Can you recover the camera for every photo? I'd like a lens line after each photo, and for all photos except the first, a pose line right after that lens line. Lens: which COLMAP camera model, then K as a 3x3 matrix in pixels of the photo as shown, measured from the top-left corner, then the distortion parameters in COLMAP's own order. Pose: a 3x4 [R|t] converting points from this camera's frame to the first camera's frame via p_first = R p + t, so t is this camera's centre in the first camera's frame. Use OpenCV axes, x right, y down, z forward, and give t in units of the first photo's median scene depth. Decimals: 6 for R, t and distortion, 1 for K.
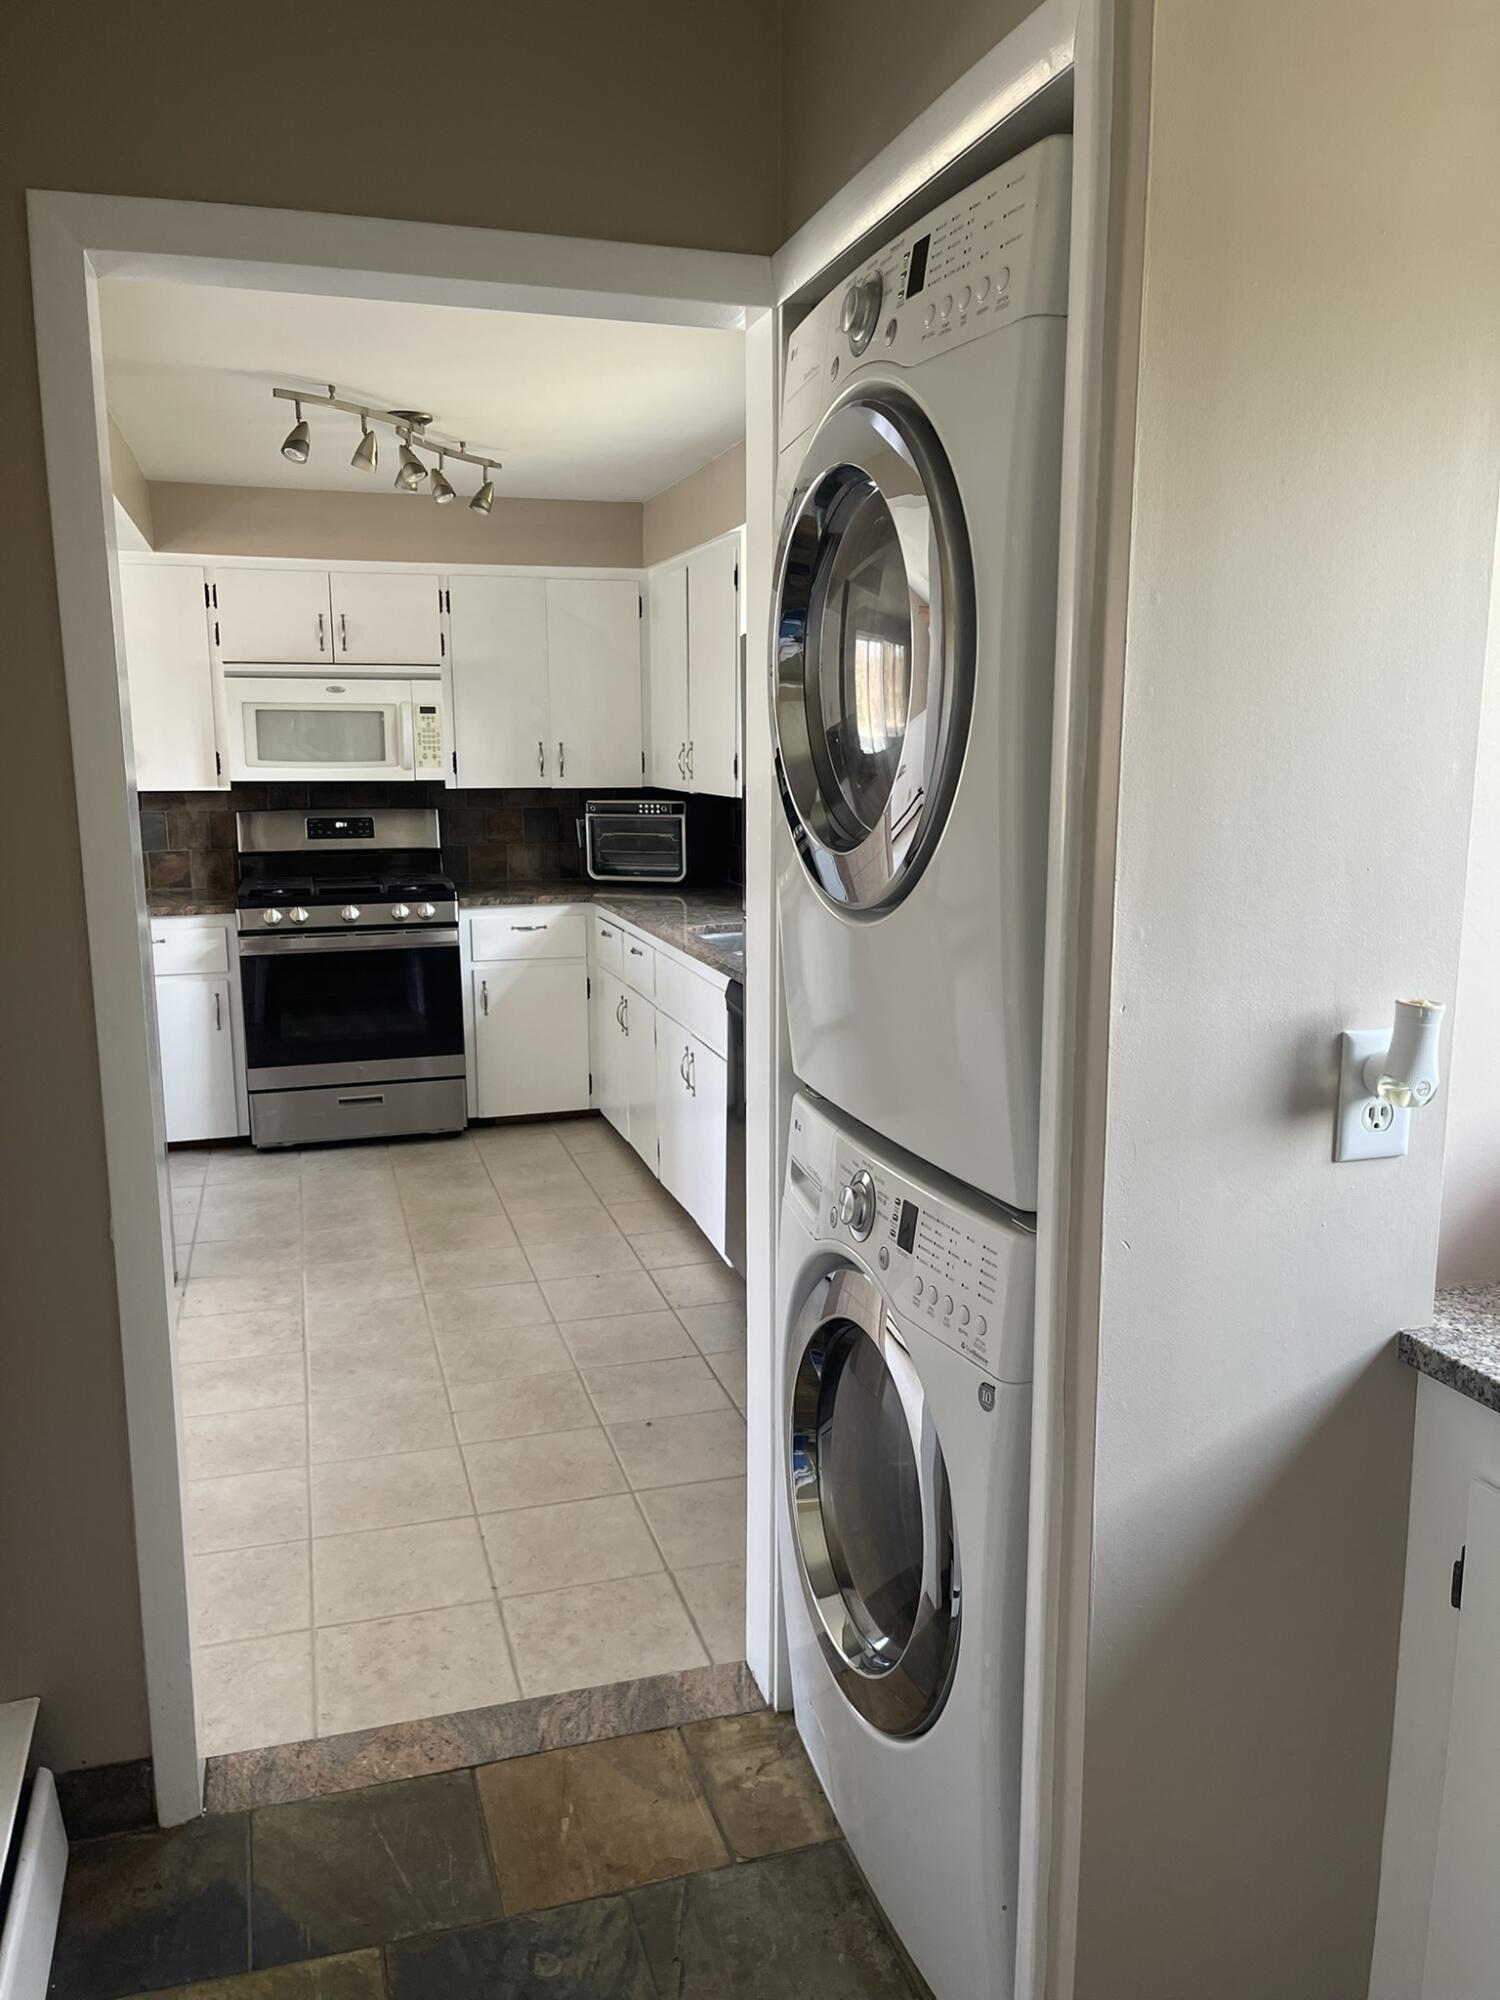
lens RADIAL K [[1487.9, 0, 750.0], [0, 1487.9, 1000.0], [0, 0, 1]] dist [0.063379, -0.091213]
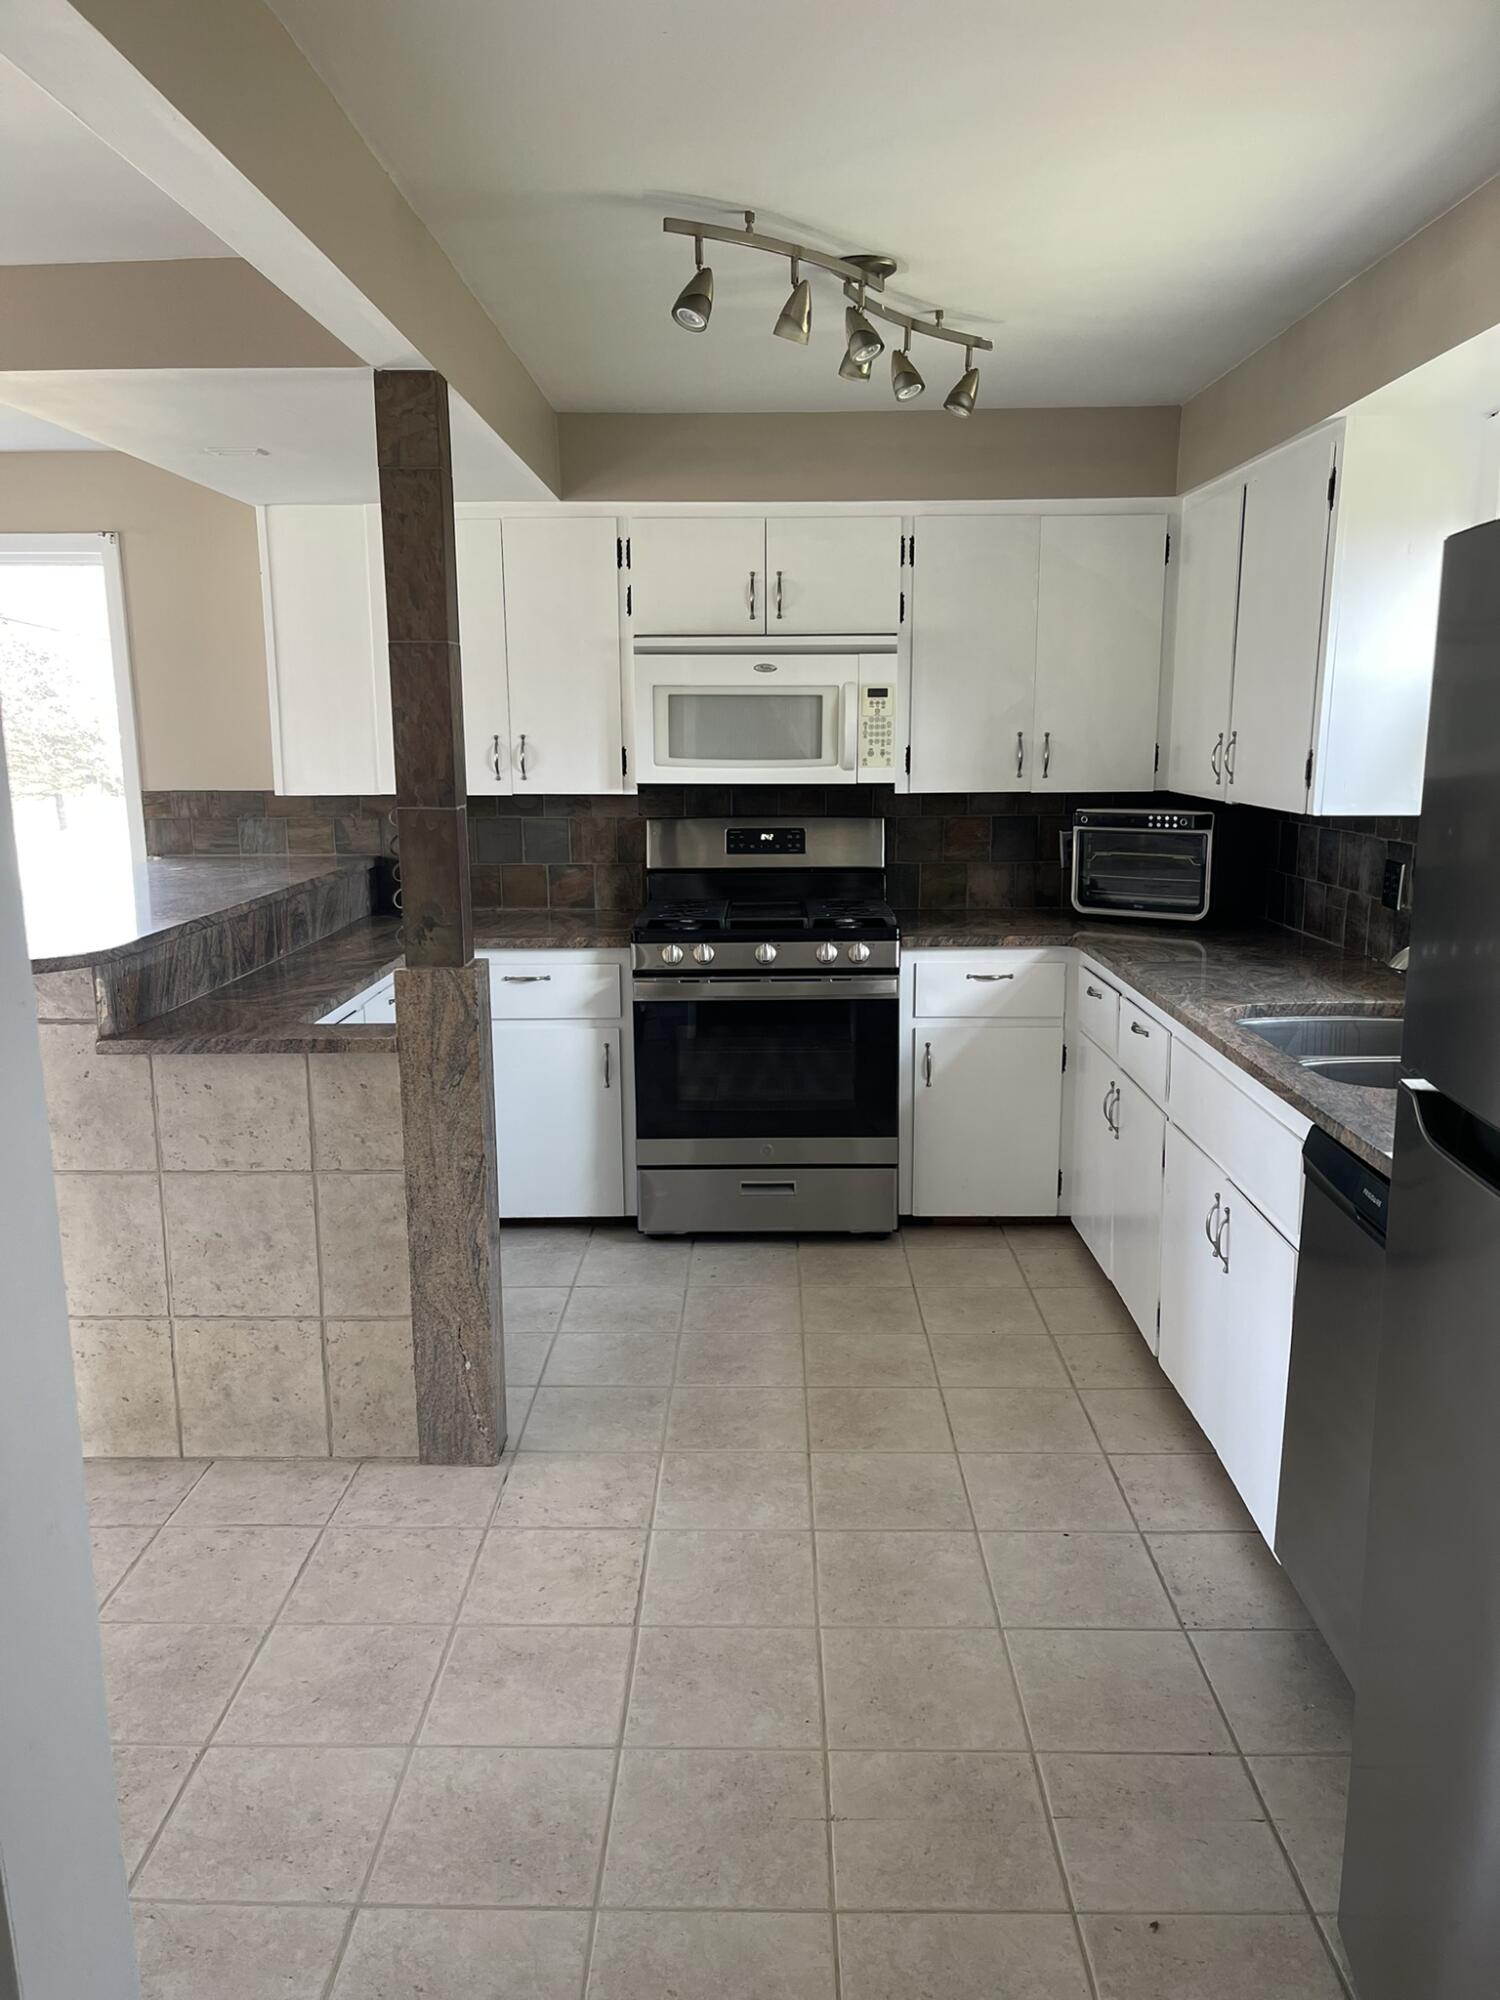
lens RADIAL K [[1529.1, 0, 751.3], [0, 1529.1, 1029.1], [0, 0, 1]] dist [0.123166, -0.179459]
pose [[0.954282, 0.056860, -0.293450, -0.033675], [-0.049553, 0.998250, 0.032282, -0.042716], [0.294772, -0.016265, 0.955429, 0.217552]]
